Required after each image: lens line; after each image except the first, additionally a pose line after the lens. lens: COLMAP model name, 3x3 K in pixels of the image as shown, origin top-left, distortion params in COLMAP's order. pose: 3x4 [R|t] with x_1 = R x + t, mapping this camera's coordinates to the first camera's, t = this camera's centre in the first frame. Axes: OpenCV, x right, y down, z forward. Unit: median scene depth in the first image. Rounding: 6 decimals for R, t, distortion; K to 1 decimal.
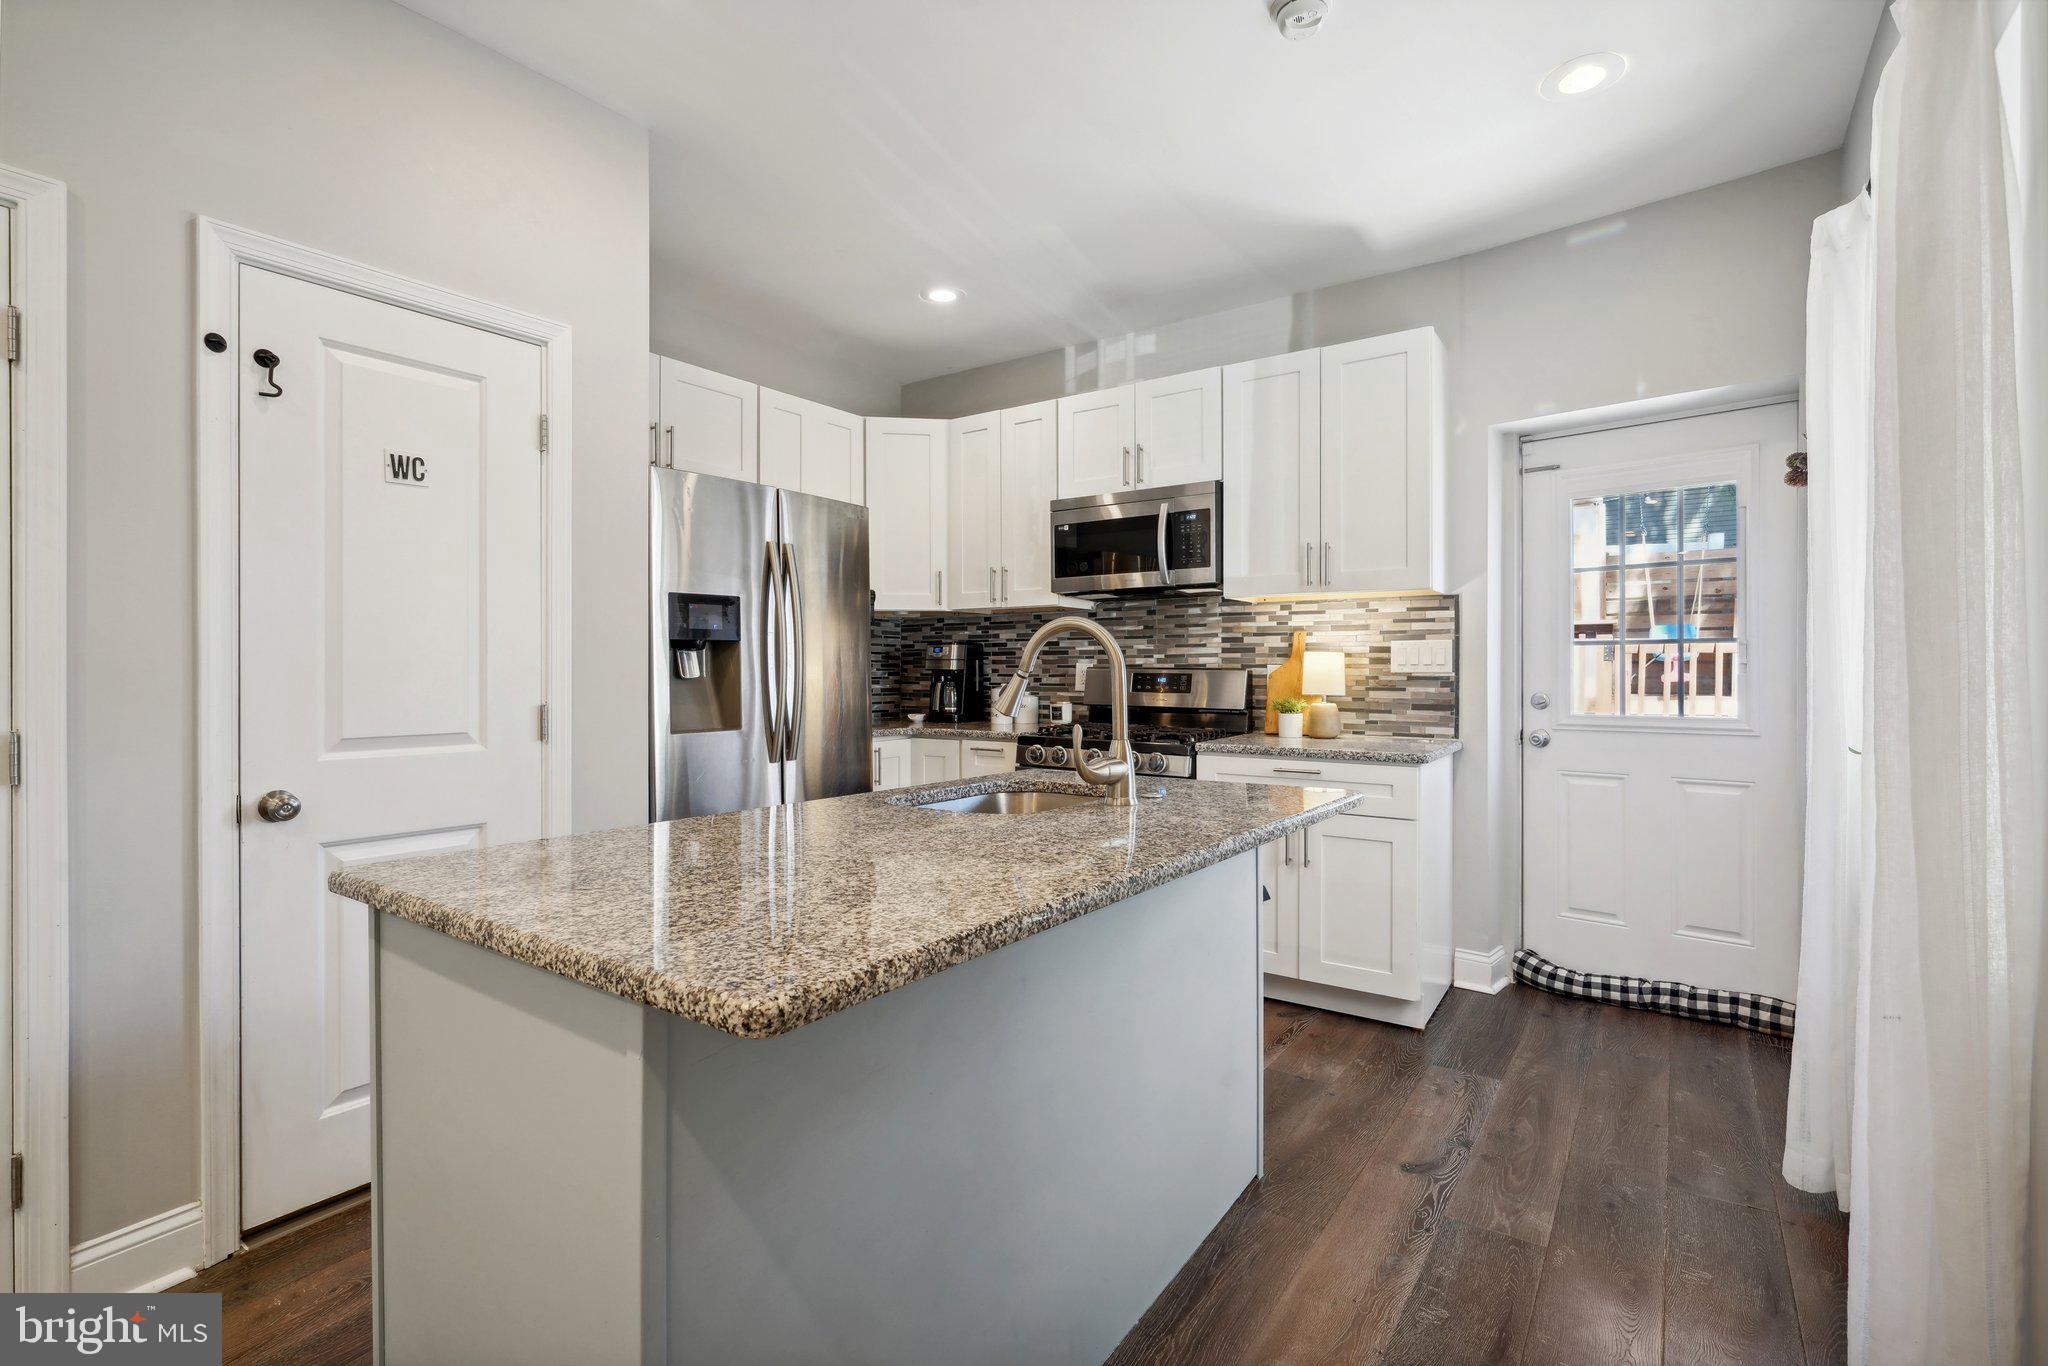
lens RADIAL K [[932.5, 0, 1018.0], [0, 932.5, 669.6], [0, 0, 1]] dist [-0.000848, -0.000328]
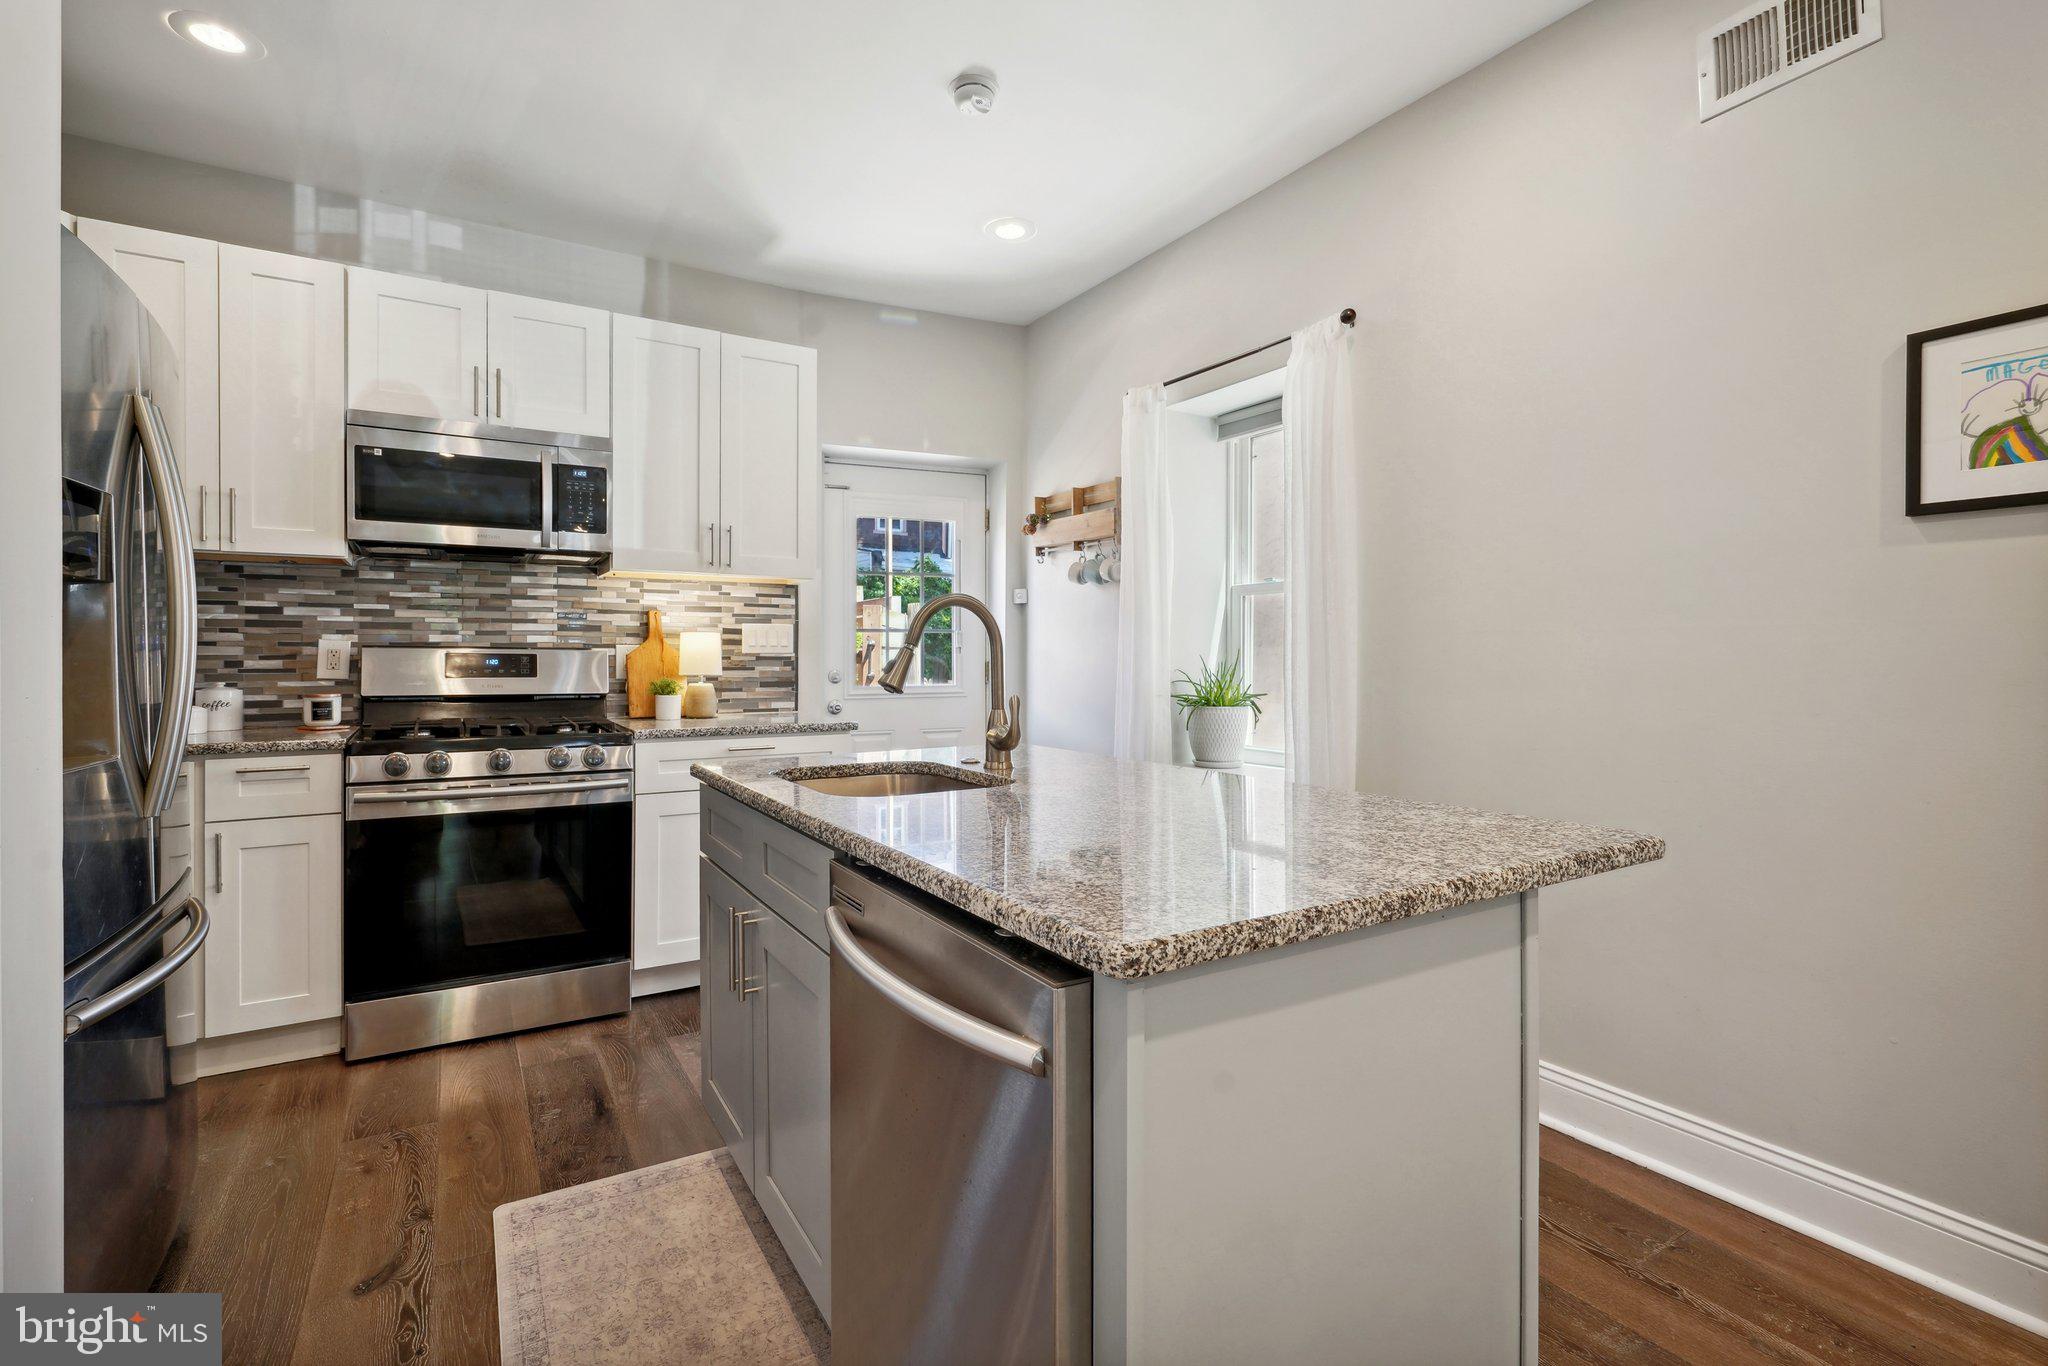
lens RADIAL K [[939.0, 0, 1019.3], [0, 939.0, 663.9], [0, 0, 1]] dist [-0.001239, 0.000410]
pose [[0.395425, -0.008493, 0.918459, -0.463106], [-0.001433, 0.999950, 0.009864, 0.004442], [-0.918497, -0.005217, 0.395393, 0.279866]]
